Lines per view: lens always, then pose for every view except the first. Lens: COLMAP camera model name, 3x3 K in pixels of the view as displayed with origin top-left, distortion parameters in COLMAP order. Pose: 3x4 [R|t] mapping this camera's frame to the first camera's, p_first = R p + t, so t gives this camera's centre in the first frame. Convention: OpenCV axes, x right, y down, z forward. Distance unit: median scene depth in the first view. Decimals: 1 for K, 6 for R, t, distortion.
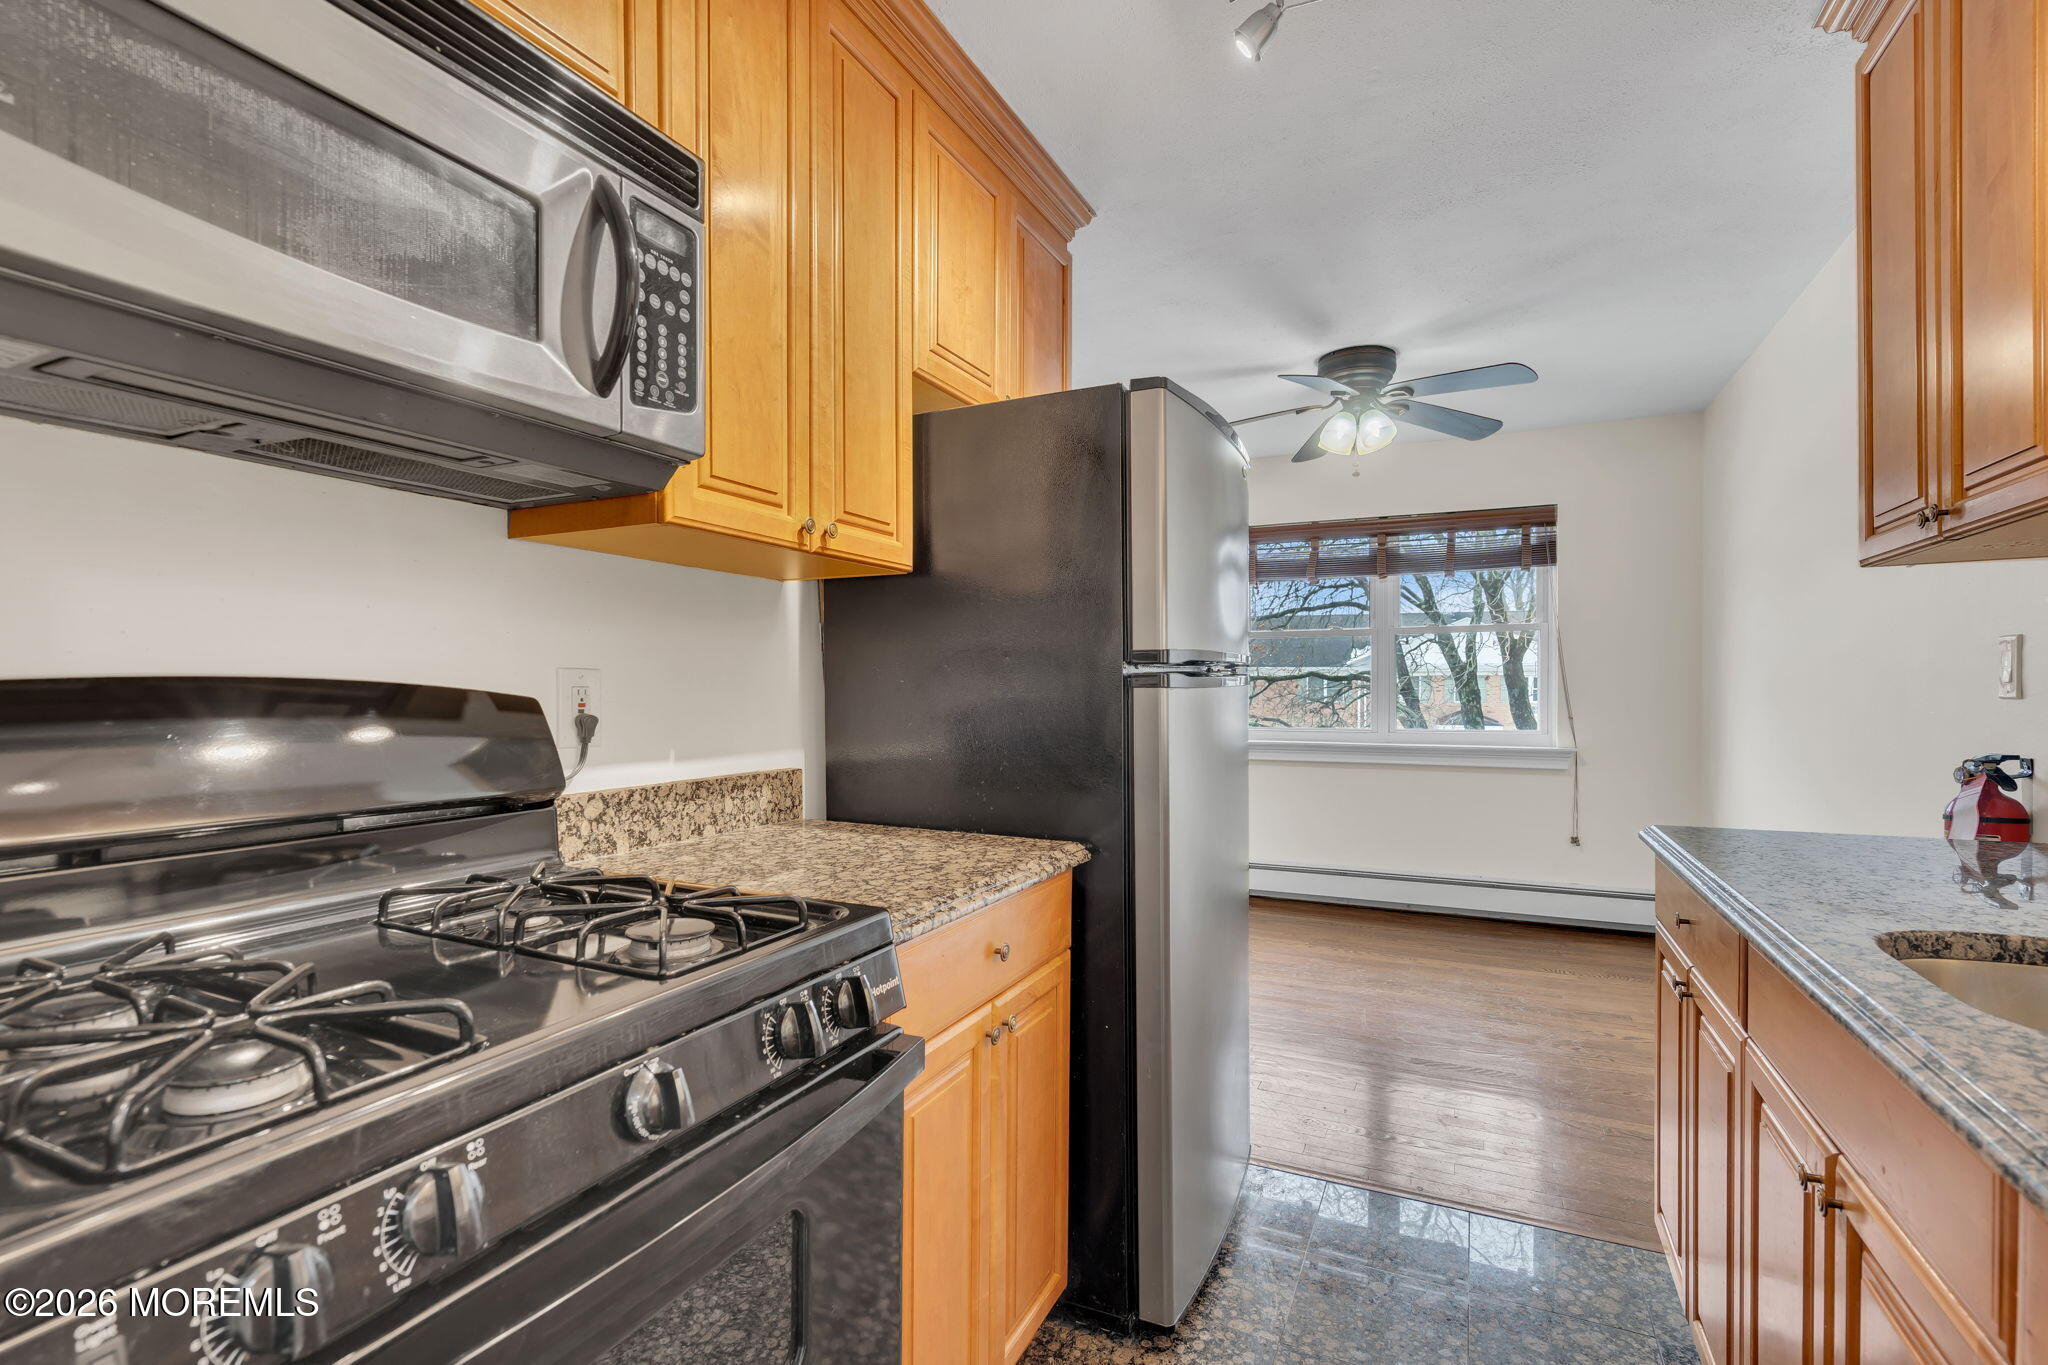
lens RADIAL K [[1001.2, 0, 961.7], [0, 1001.2, 700.0], [0, 0, 1]] dist [-0.000218, 0.003114]
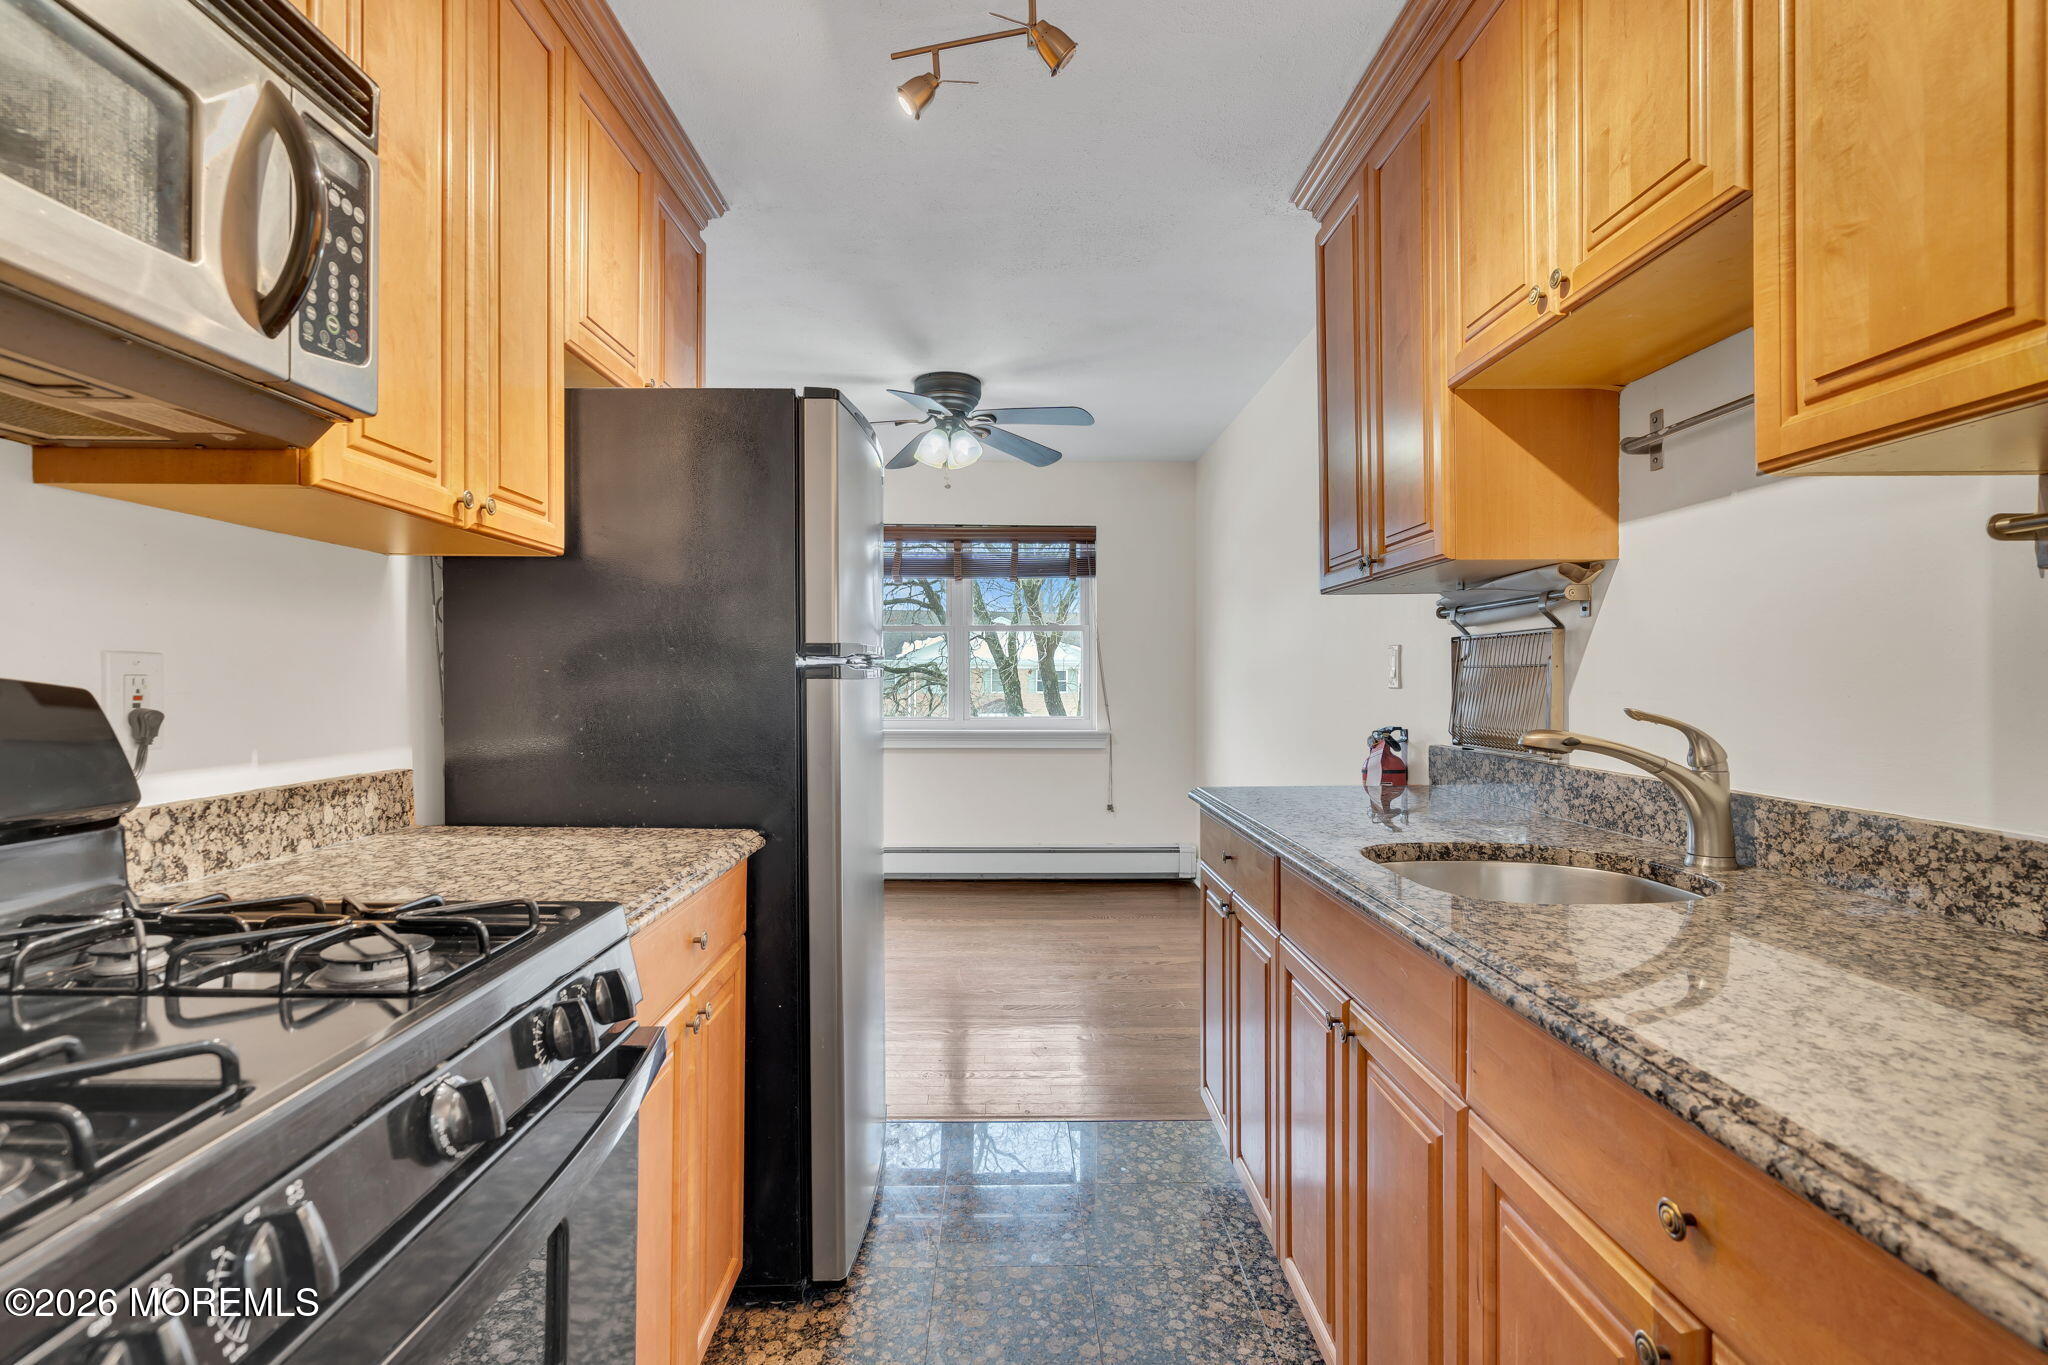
lens RADIAL K [[1001.2, 0, 1023.2], [0, 1001.2, 678.2], [0, 0, 1]] dist [-0.000218, 0.003114]
pose [[0.883856, 0.003799, 0.467744, -0.121079], [0.002263, 0.999921, -0.012396, 0.000852], [-0.467754, 0.012014, 0.883777, -0.036852]]
